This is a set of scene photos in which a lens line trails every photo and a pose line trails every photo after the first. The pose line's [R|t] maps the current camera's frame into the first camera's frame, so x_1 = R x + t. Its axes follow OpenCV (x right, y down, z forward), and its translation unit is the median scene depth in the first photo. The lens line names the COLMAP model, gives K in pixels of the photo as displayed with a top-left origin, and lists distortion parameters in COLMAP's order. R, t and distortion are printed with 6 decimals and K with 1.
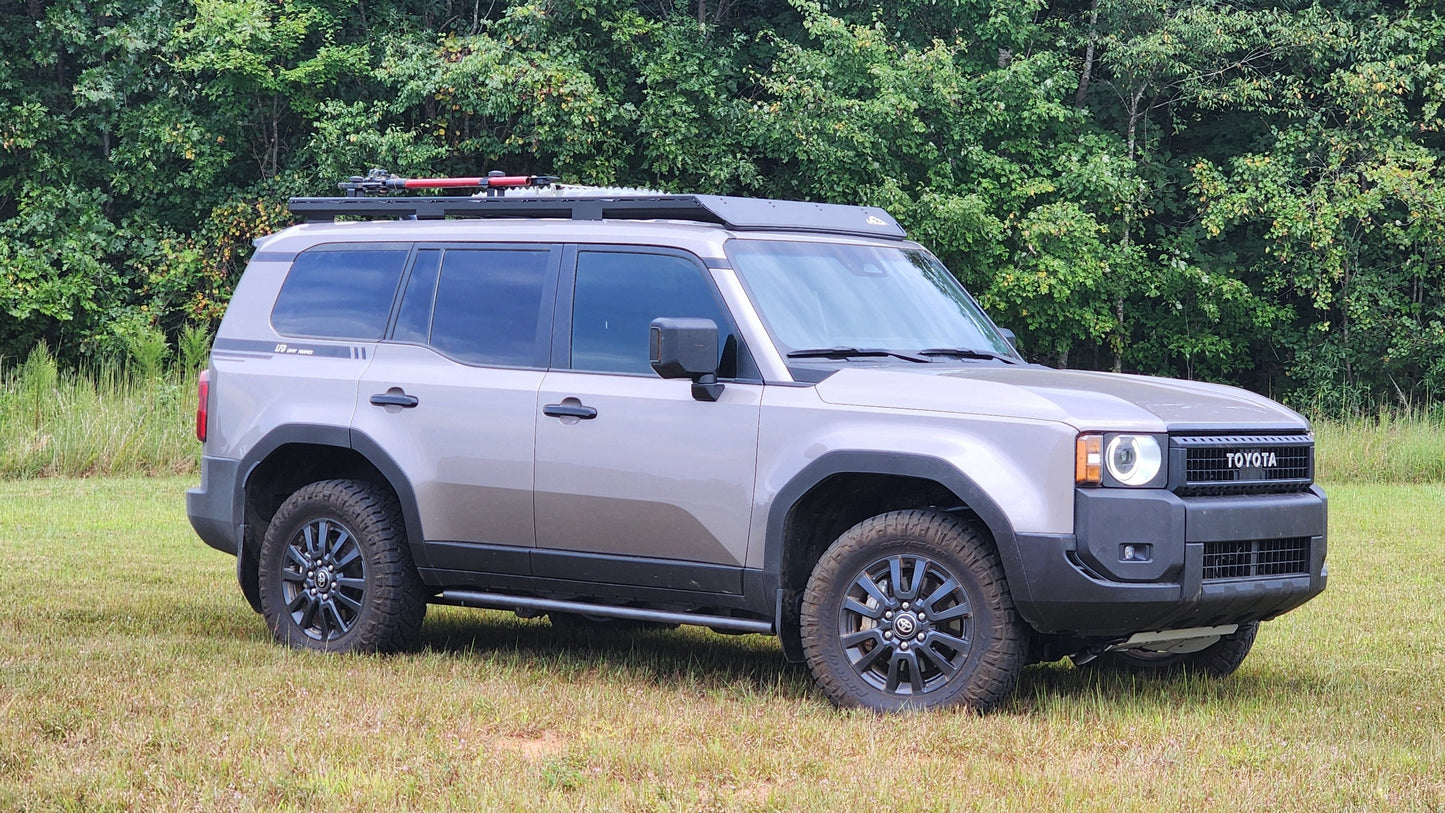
lens RADIAL K [[3341.5, 0, 781.7], [0, 3341.5, 404.2], [0, 0, 1]] dist [-0.413367, 5.948034]
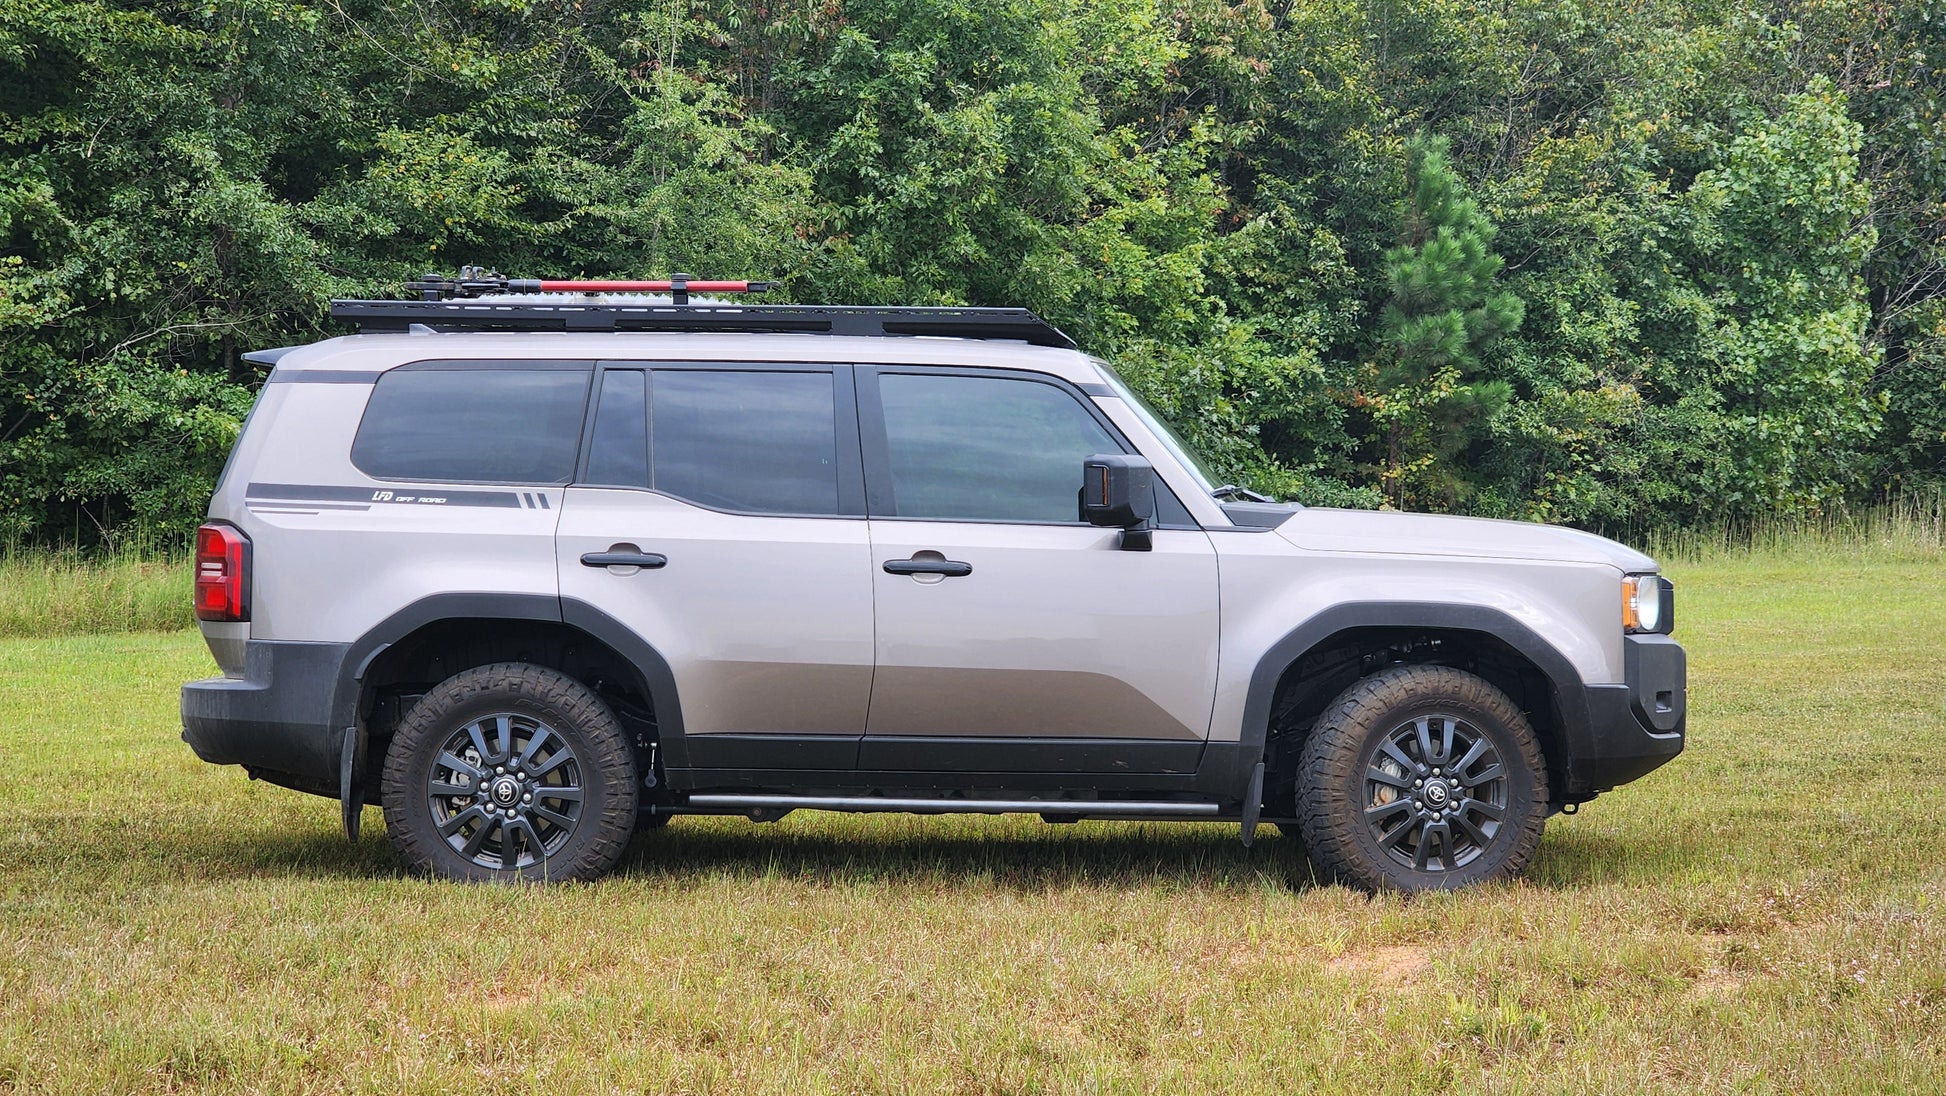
lens RADIAL K [[3672.0, 0, 973.0], [0, 3672.0, 548.0], [0, 0, 1]] dist [-0.179308, 2.759562]
pose [[0.797027, -0.023473, 0.603487, -0.568719], [0.020401, 0.999721, 0.011941, -0.012455], [-0.603599, 0.002794, 0.797284, 0.246874]]
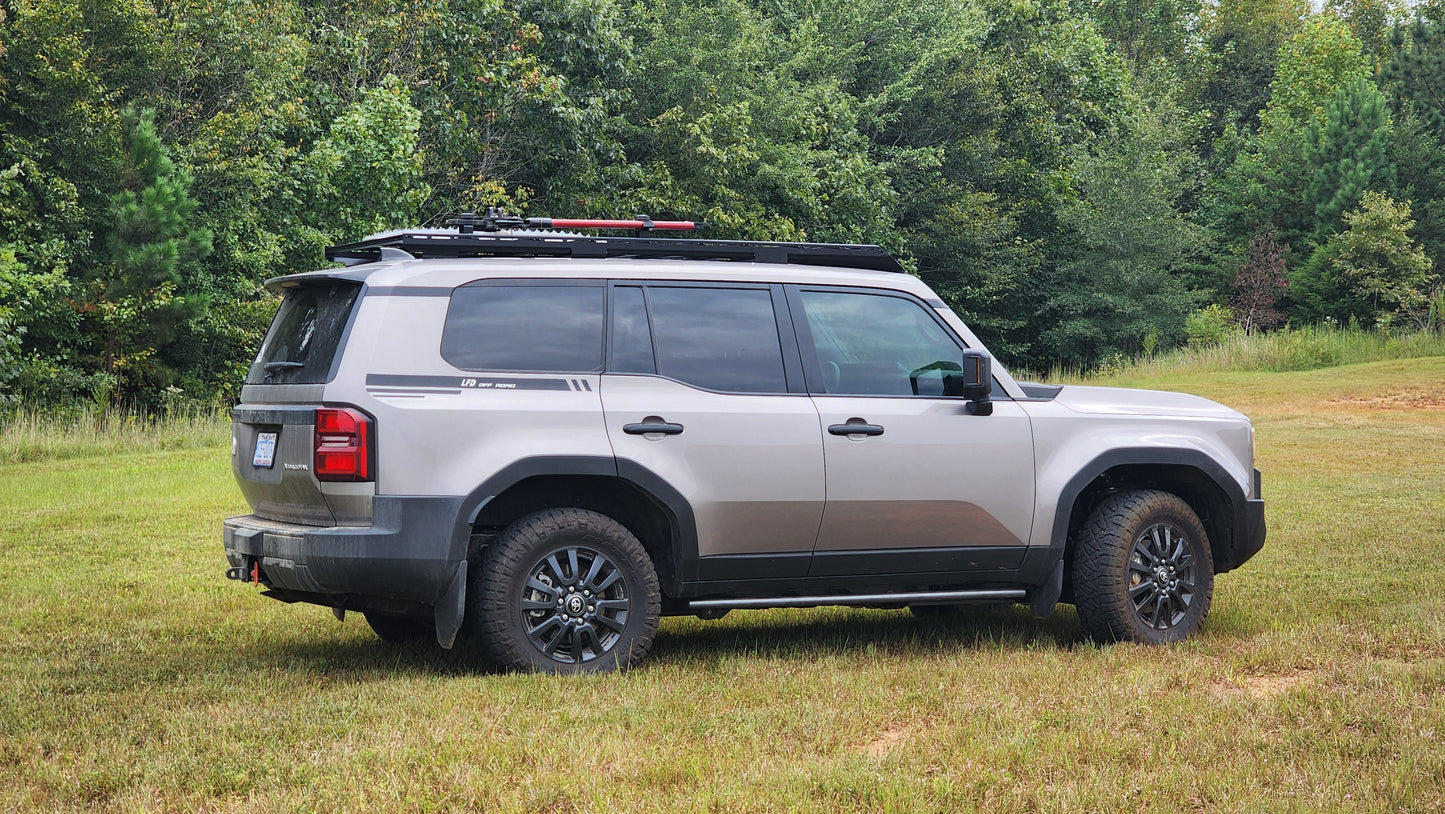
lens RADIAL K [[2726.6, 0, 722.5], [0, 2726.6, 407.0], [0, 0, 1]] dist [-0.179308, 2.759562]
pose [[0.449549, -0.030740, 0.892727, -0.873504], [0.028738, 0.999388, 0.019942, -0.024411], [-0.892793, 0.016690, 0.450157, 0.575413]]
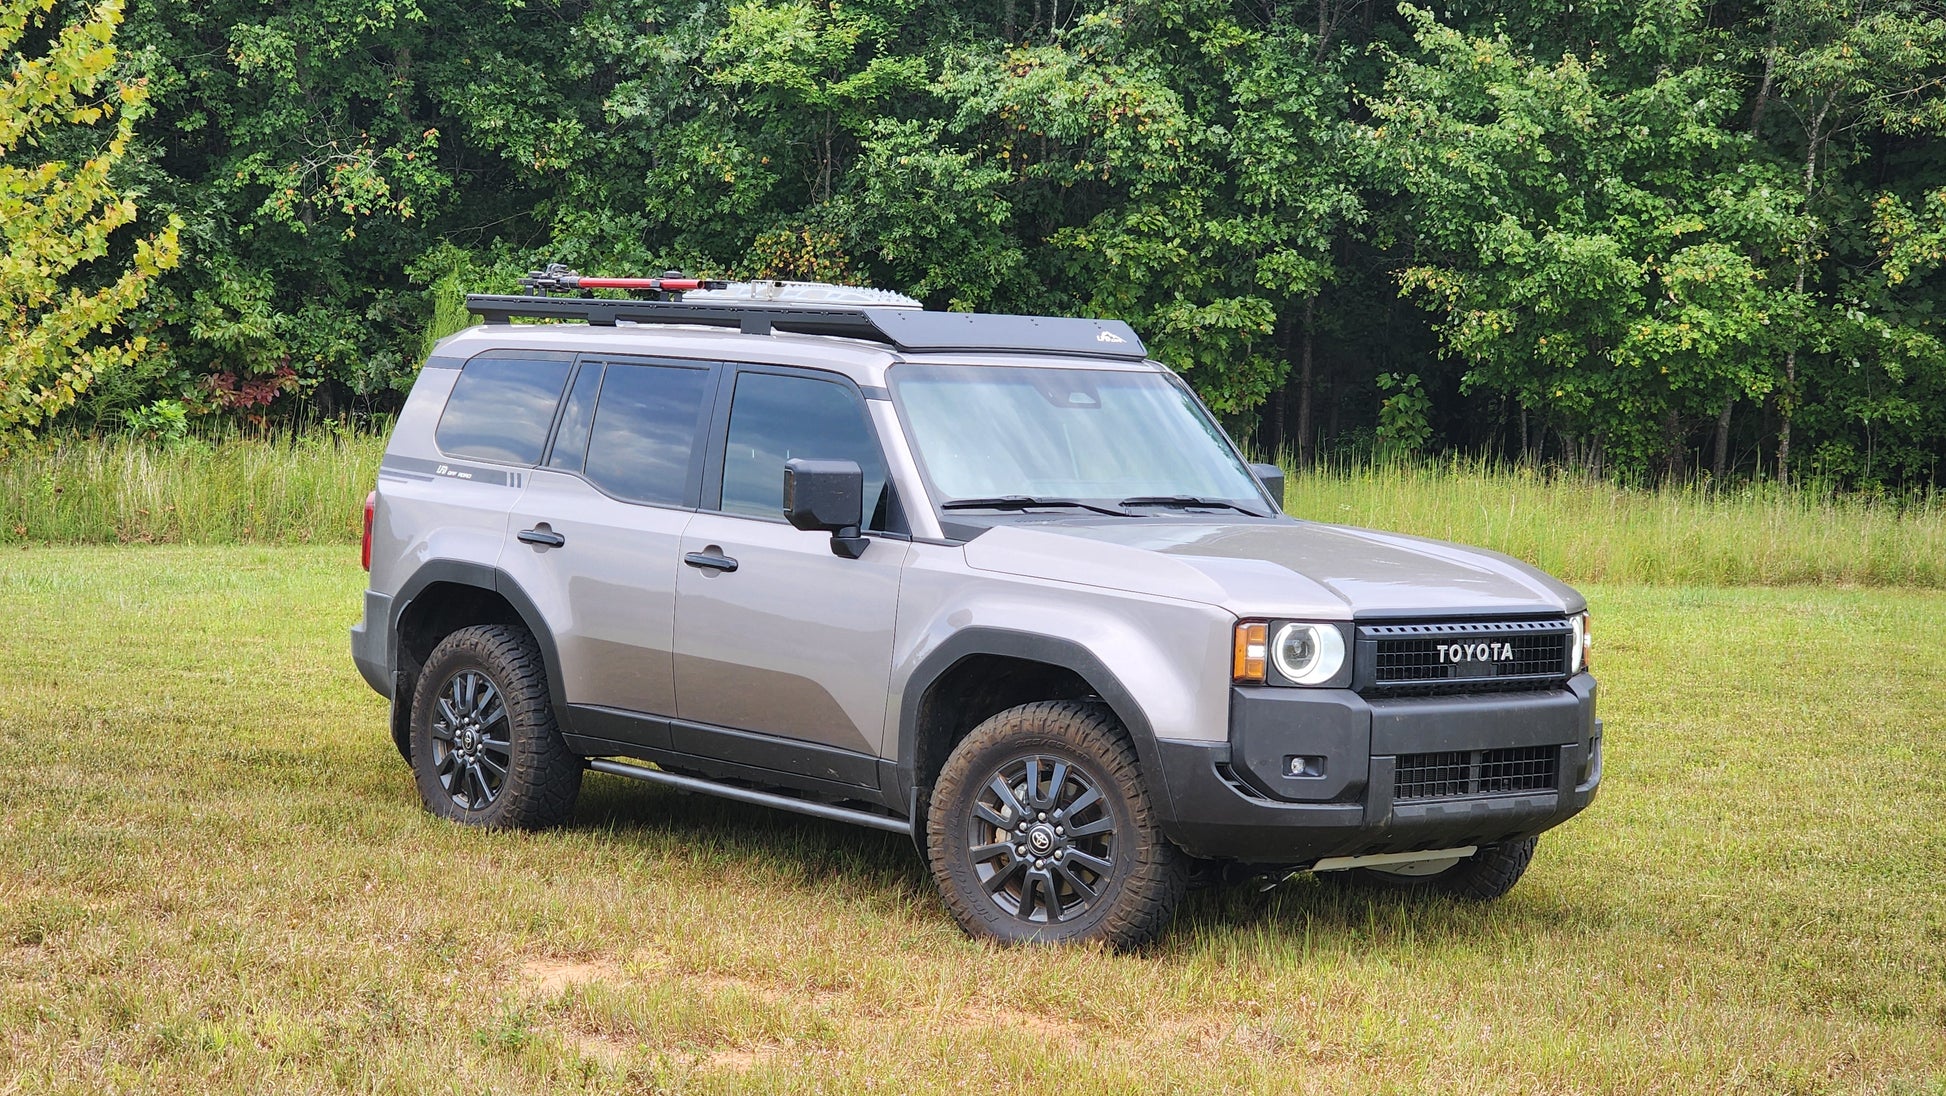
lens RADIAL K [[3672.0, 0, 973.0], [0, 3672.0, 548.0], [0, 0, 1]] dist [-0.179308, 2.759562]
pose [[0.987371, 0.025609, -0.156340, 0.140191], [-0.020375, 0.999180, 0.034990, -0.033538], [0.157108, -0.031363, 0.987083, 0.077158]]
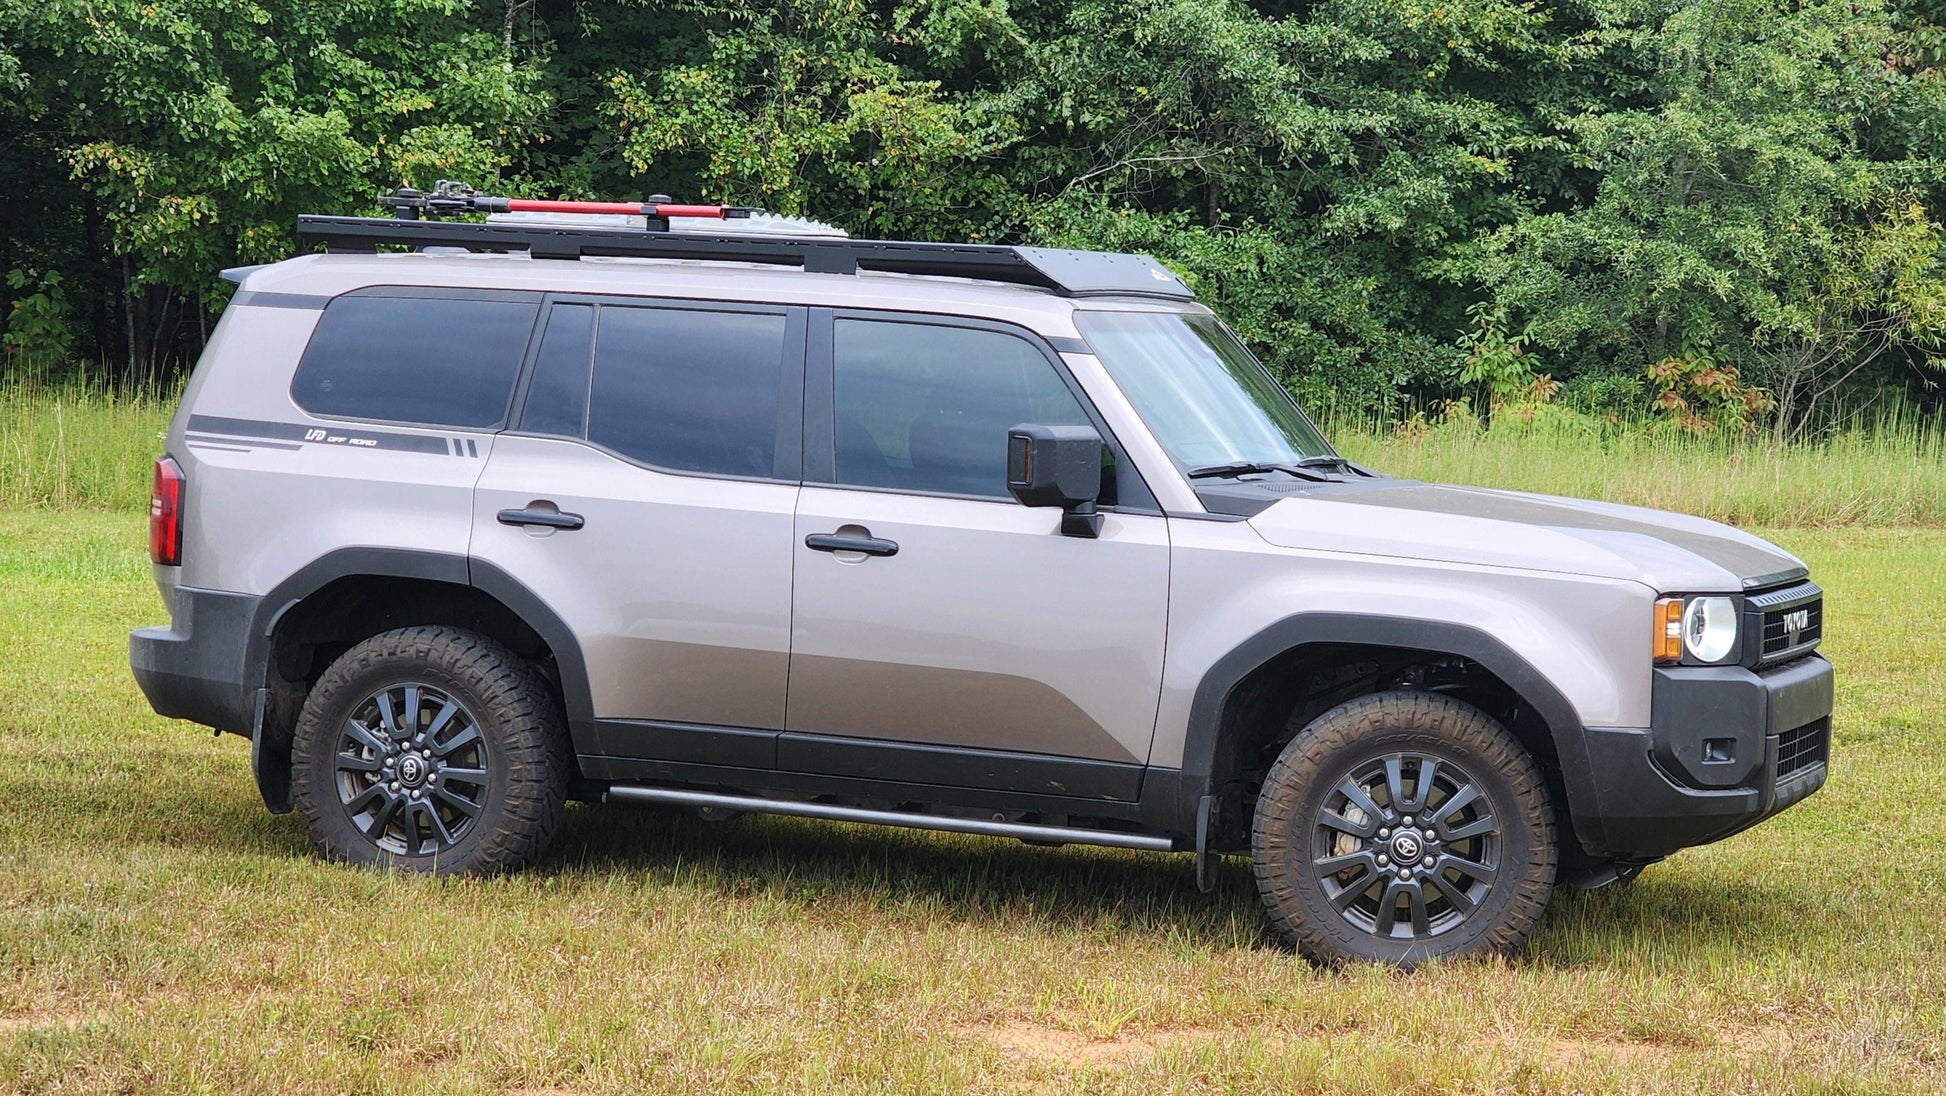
lens RADIAL K [[4301.6, 0, 1113.5], [0, 4301.6, 476.8], [0, 0, 1]] dist [-0.302782, 4.459982]
pose [[0.942265, 0.005133, 0.334828, -0.301813], [-0.016315, 0.999399, 0.030593, -0.039324], [-0.334469, -0.034289, 0.941783, 0.098316]]
